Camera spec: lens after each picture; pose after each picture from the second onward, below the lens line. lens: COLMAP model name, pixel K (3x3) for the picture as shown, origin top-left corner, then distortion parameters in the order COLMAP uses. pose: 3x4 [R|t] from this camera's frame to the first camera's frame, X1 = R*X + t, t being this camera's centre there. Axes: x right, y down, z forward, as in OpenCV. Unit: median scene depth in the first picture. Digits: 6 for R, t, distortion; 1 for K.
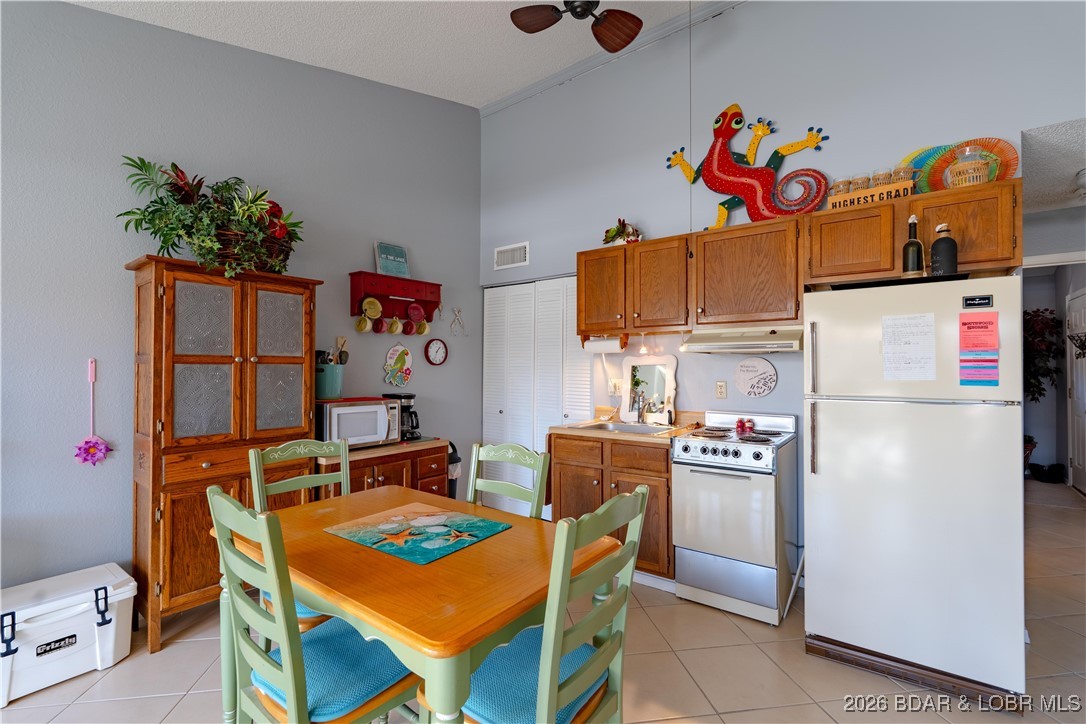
lens RADIAL K [[476.6, 0, 542.4], [0, 476.6, 363.7], [0, 0, 1]] dist [-0.003969, 0.000500]
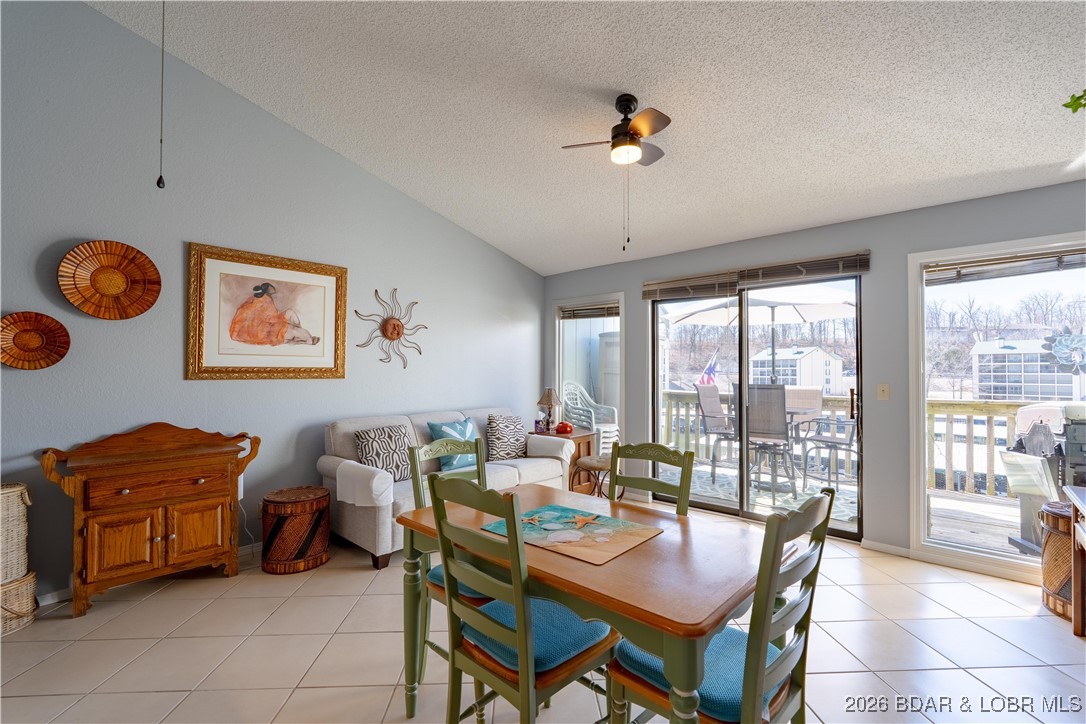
lens RADIAL K [[476.6, 0, 542.4], [0, 476.6, 363.7], [0, 0, 1]] dist [-0.003969, 0.000500]
pose [[-0.995038, 0.000112, 0.099495, -0.163524], [-0.002849, 0.999557, -0.029615, 0.011472], [-0.099454, -0.029751, -0.994597, 1.108579]]
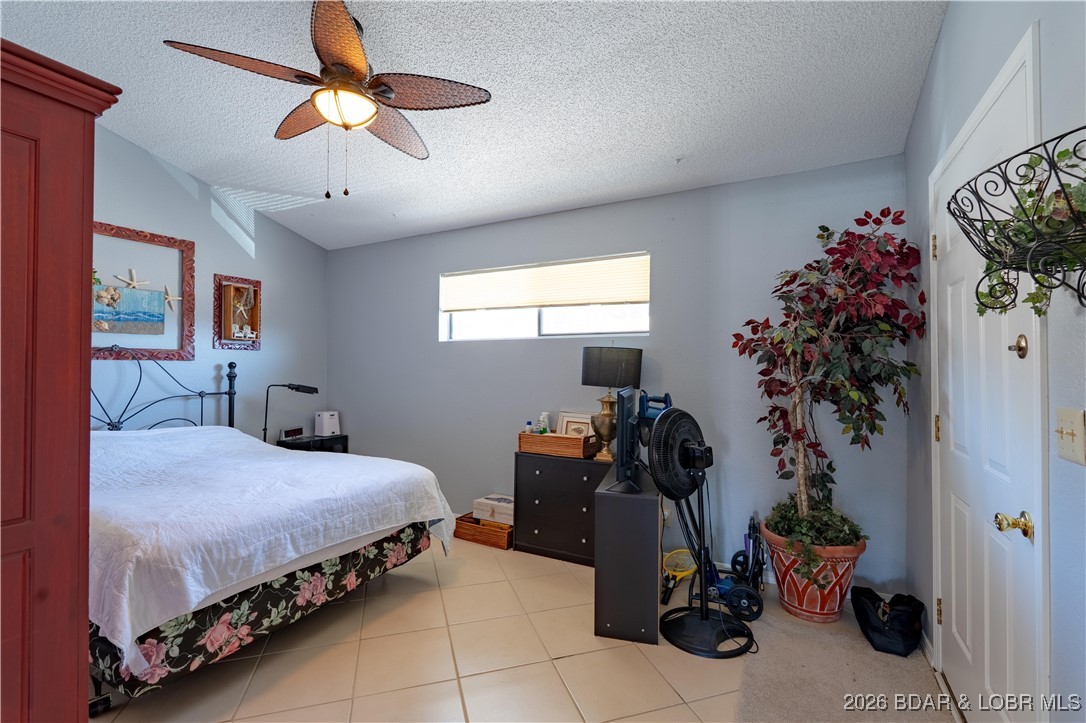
lens RADIAL K [[476.6, 0, 542.4], [0, 476.6, 363.2], [0, 0, 1]] dist [-0.003969, 0.000500]
pose [[0.987429, 0.003929, 0.158017, 1.304802], [-0.003731, 0.999992, -0.001550, 0.019691], [-0.158021, 0.000941, 0.987435, 1.190065]]
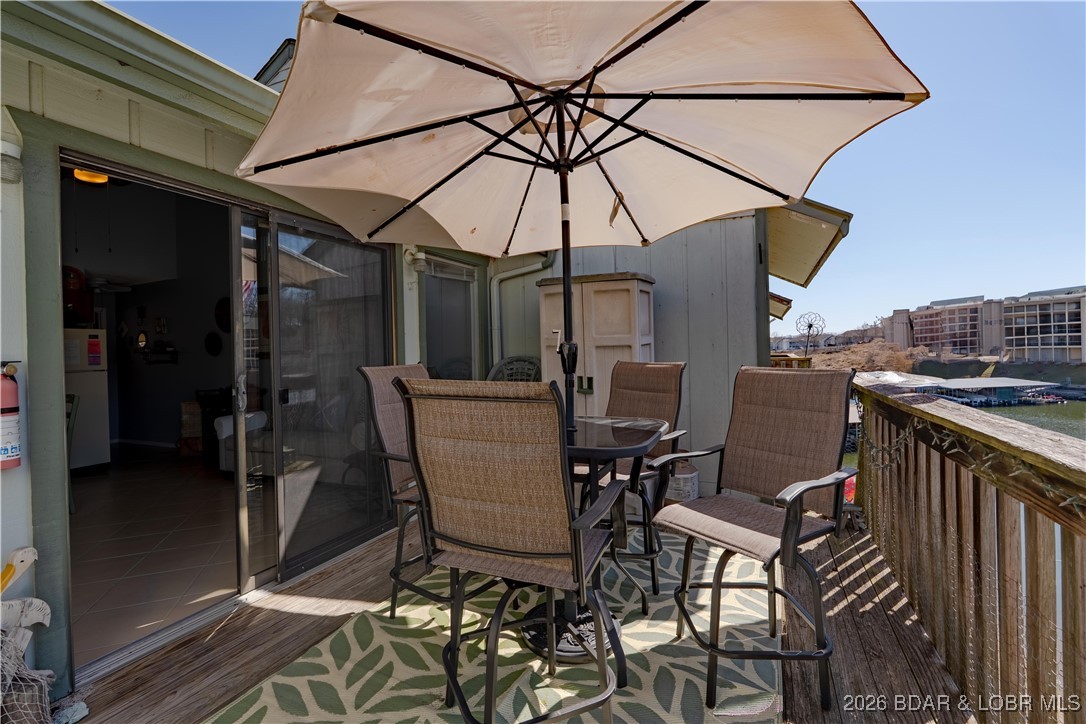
lens RADIAL K [[479.8, 0, 540.7], [0, 479.8, 353.8], [0, 0, 1]] dist [-0.001999, -0.000221]
pose [[-0.213435, 0.002838, 0.976953, -1.603619], [0.017132, 0.999853, 0.000838, 0.013048], [-0.976807, 0.016916, -0.213452, -0.669863]]
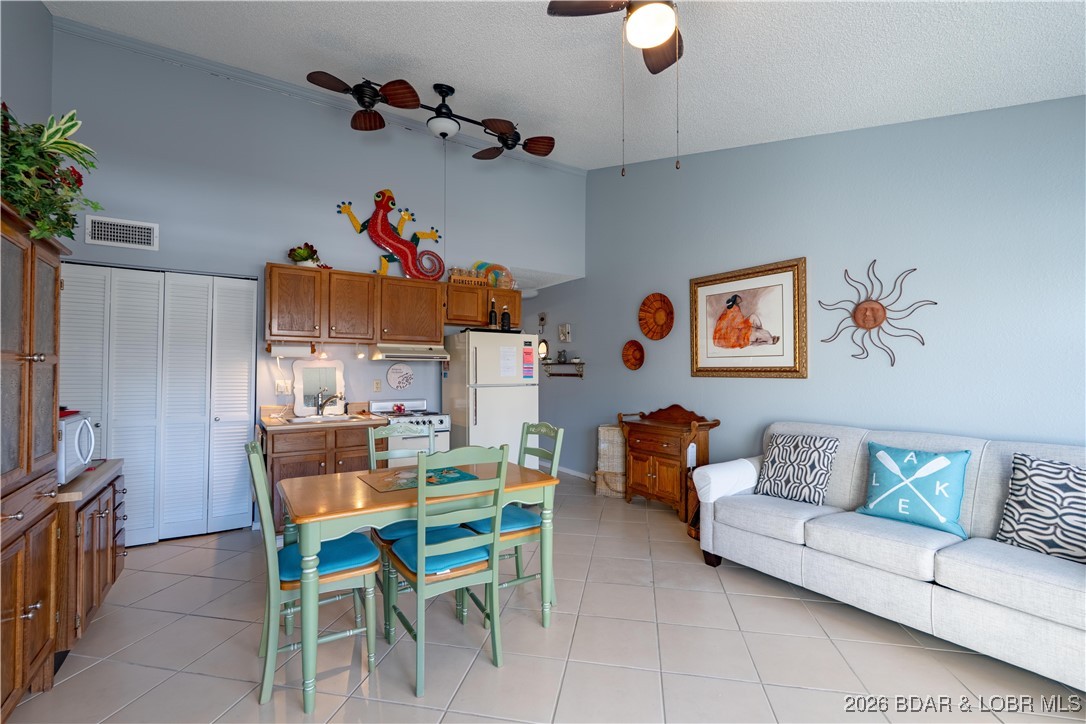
lens RADIAL K [[476.6, 0, 542.4], [0, 476.6, 363.7], [0, 0, 1]] dist [-0.003969, 0.000500]
pose [[0.333801, 0.013763, 0.942543, -0.850791], [-0.011805, 0.999876, -0.010419, -0.001722], [-0.942570, -0.007649, 0.333922, 0.066944]]
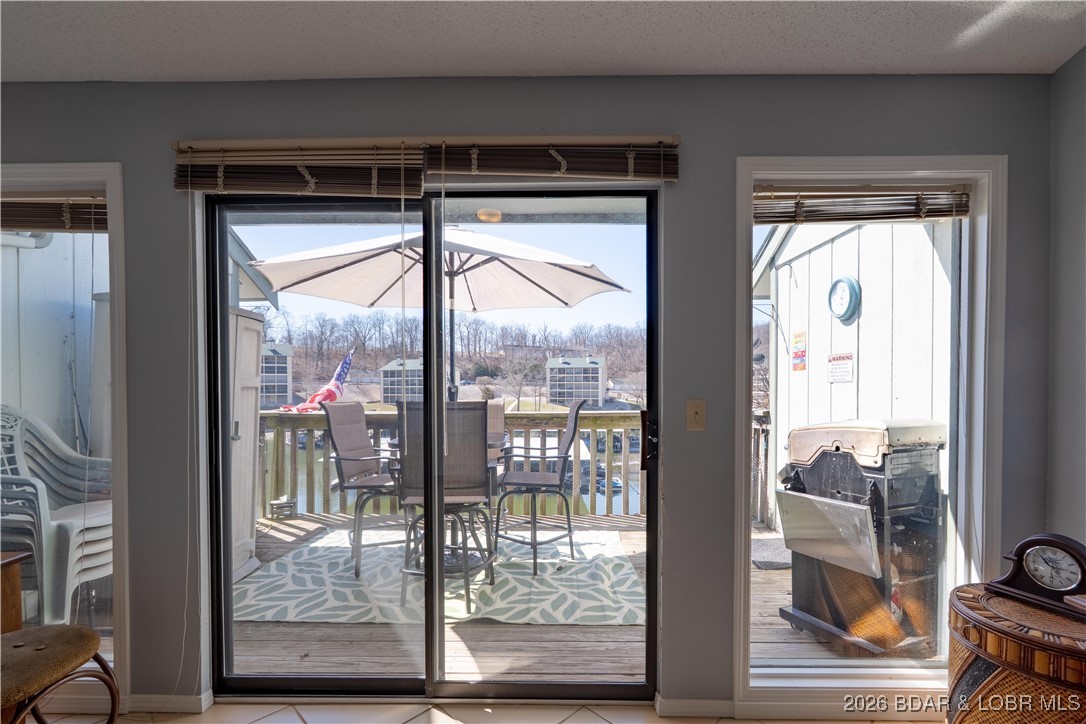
lens RADIAL K [[488.7, 0, 540.3], [0, 488.7, 390.6], [0, 0, 1]] dist [-0.001284, 0.000081]
pose [[-0.808597, 0.011568, -0.588249, -0.346643], [0.008776, 0.999933, 0.007600, 0.005064], [0.588297, 0.000982, -0.808644, 0.253115]]
